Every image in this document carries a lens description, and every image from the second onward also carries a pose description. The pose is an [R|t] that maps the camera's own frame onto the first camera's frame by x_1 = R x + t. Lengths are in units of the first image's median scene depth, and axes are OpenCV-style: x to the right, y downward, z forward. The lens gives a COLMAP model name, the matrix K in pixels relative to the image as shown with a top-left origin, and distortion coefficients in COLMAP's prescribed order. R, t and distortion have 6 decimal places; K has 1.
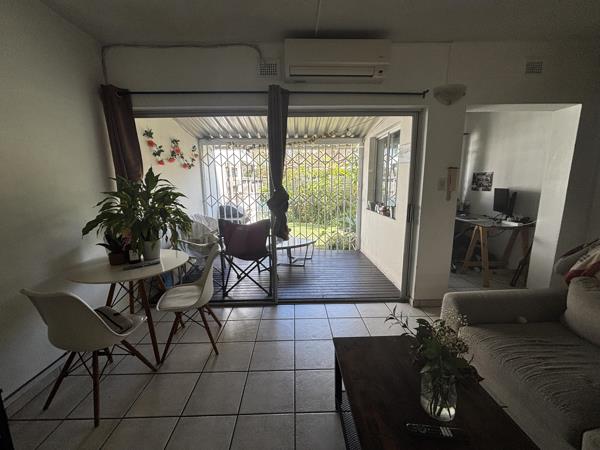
lens RADIAL K [[244.7, 0, 297.9], [0, 244.7, 223.8], [0, 0, 1]] dist [0.000910, -0.000094]
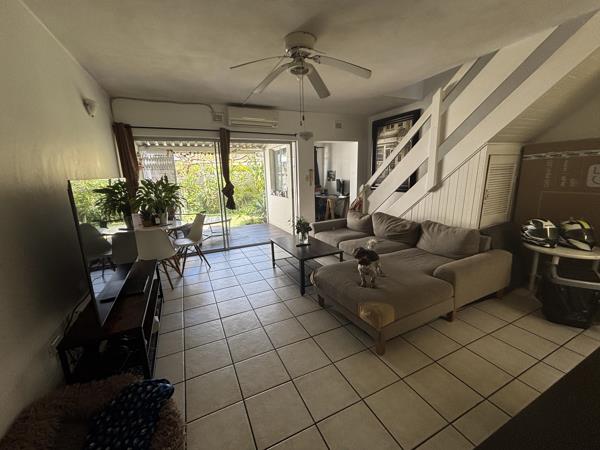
lens RADIAL K [[244.7, 0, 297.9], [0, 244.7, 223.8], [0, 0, 1]] dist [0.000910, -0.000094]
pose [[0.911817, -0.098323, 0.398650, -0.338345], [0.089461, 0.995153, 0.040825, 0.128515], [-0.400731, -0.001562, 0.916194, -0.839034]]
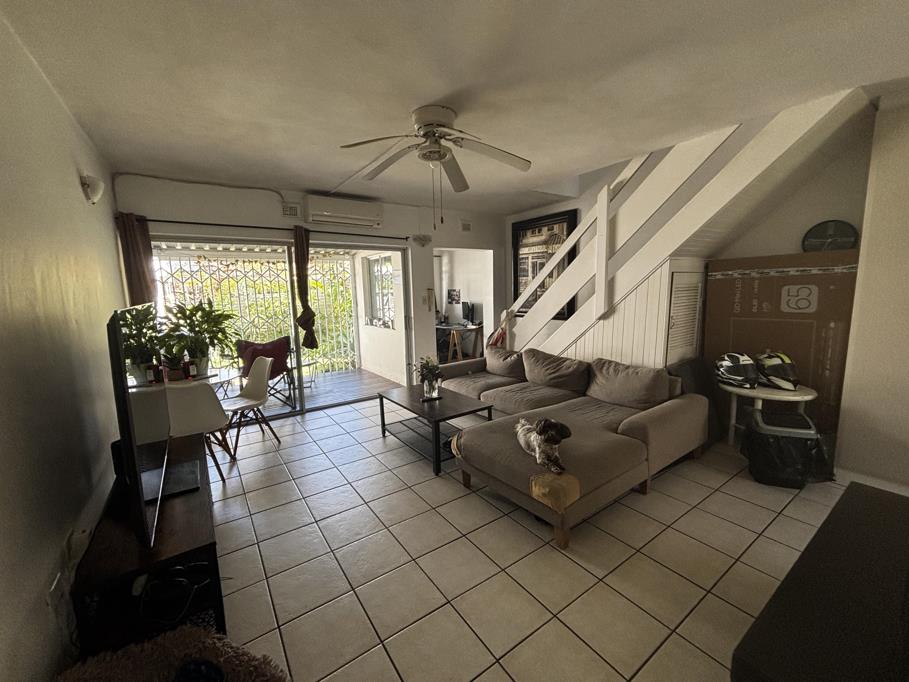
lens RADIAL K [[369.4, 0, 452.2], [0, 369.4, 339.3], [0, 0, 1]] dist [0.000193, -0.000074]
pose [[0.831740, -0.083583, 0.548837, -0.453768], [0.111731, 0.993575, -0.018012, 0.114271], [-0.543805, 0.076303, 0.835735, -0.824382]]
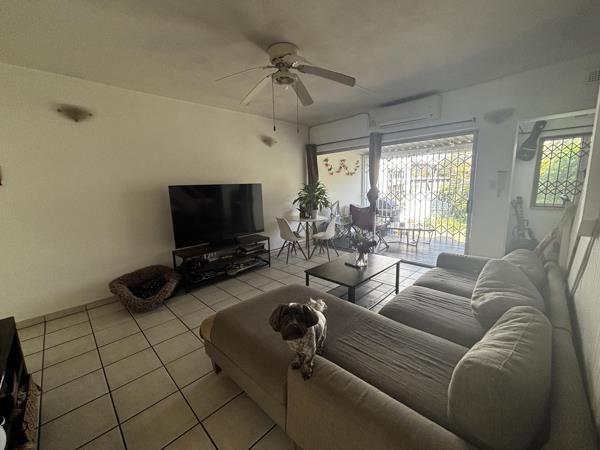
lens RADIAL K [[244.7, 0, 297.9], [0, 244.7, 223.8], [0, 0, 1]] dist [0.000910, -0.000094]
pose [[0.689517, 0.107348, -0.716270, 0.796664], [-0.103897, 0.993387, 0.048863, 0.084215], [0.716779, 0.040727, 0.696110, -0.596035]]
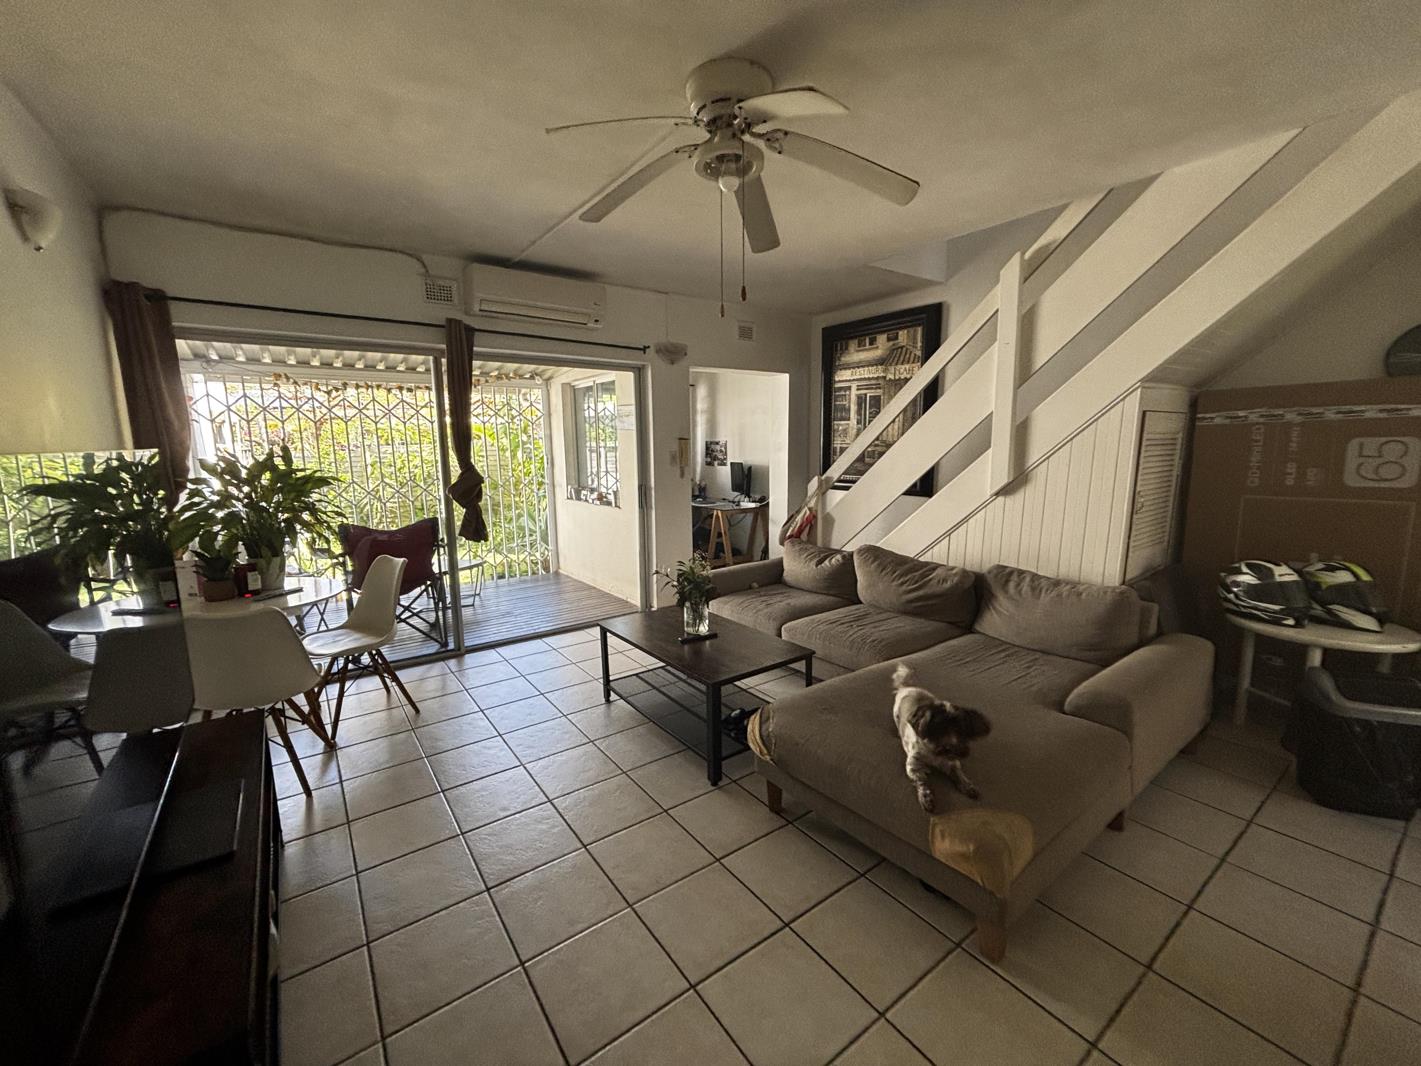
lens RADIAL K [[579.6, 0, 705.5], [0, 579.6, 530.1], [0, 0, 1]] dist [0.000910, -0.000094]
pose [[0.821920, -0.081077, 0.563803, -0.417764], [0.100456, 0.994936, -0.003371, 0.090844], [-0.560675, 0.059408, 0.825902, -0.617991]]
